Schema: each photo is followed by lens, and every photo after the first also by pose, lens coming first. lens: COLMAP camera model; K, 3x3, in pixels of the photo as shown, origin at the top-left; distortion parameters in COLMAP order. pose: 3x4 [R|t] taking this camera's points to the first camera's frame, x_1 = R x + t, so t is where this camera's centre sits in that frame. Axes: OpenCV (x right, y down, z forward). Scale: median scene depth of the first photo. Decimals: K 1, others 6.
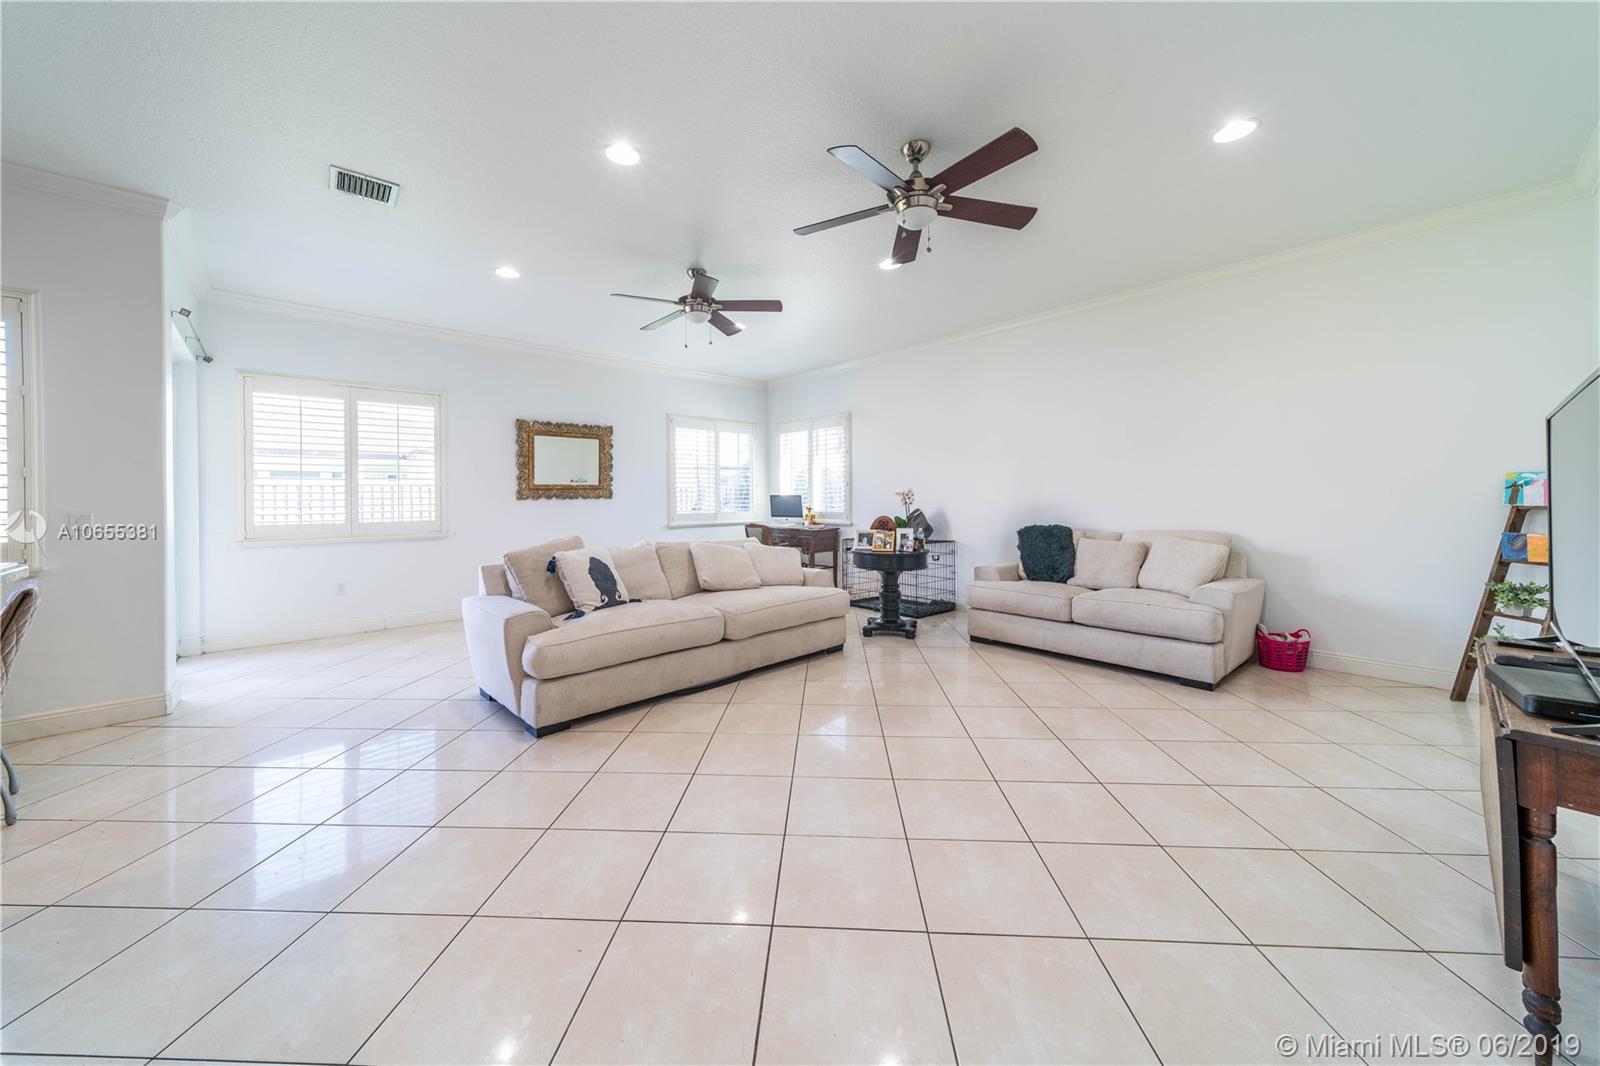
lens RADIAL K [[571.4, 0, 799.8], [0, 571.4, 498.0], [0, 0, 1]] dist [0.008453, -0.000610]
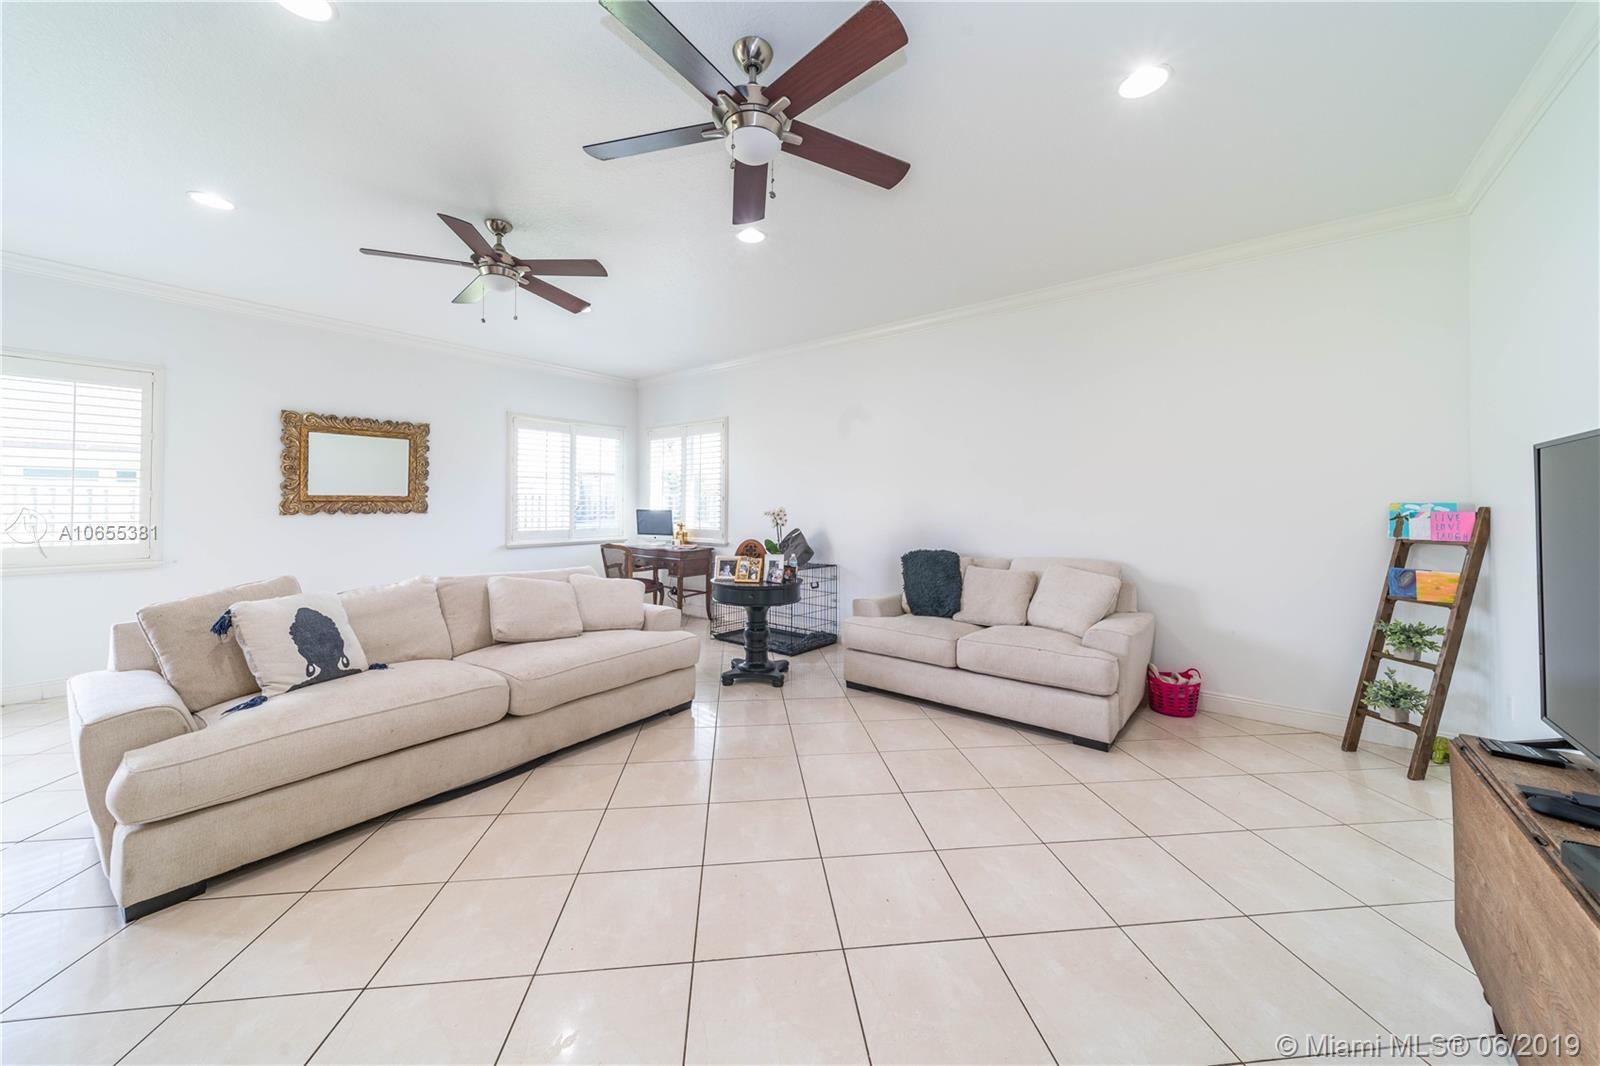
lens RADIAL K [[571.4, 0, 799.8], [0, 571.4, 498.0], [0, 0, 1]] dist [0.008453, -0.000610]
pose [[0.986759, 0.013418, 0.161635, 0.102827], [-0.010995, 0.999814, -0.015876, -0.022382], [-0.161818, 0.013889, 0.986723, 0.191785]]
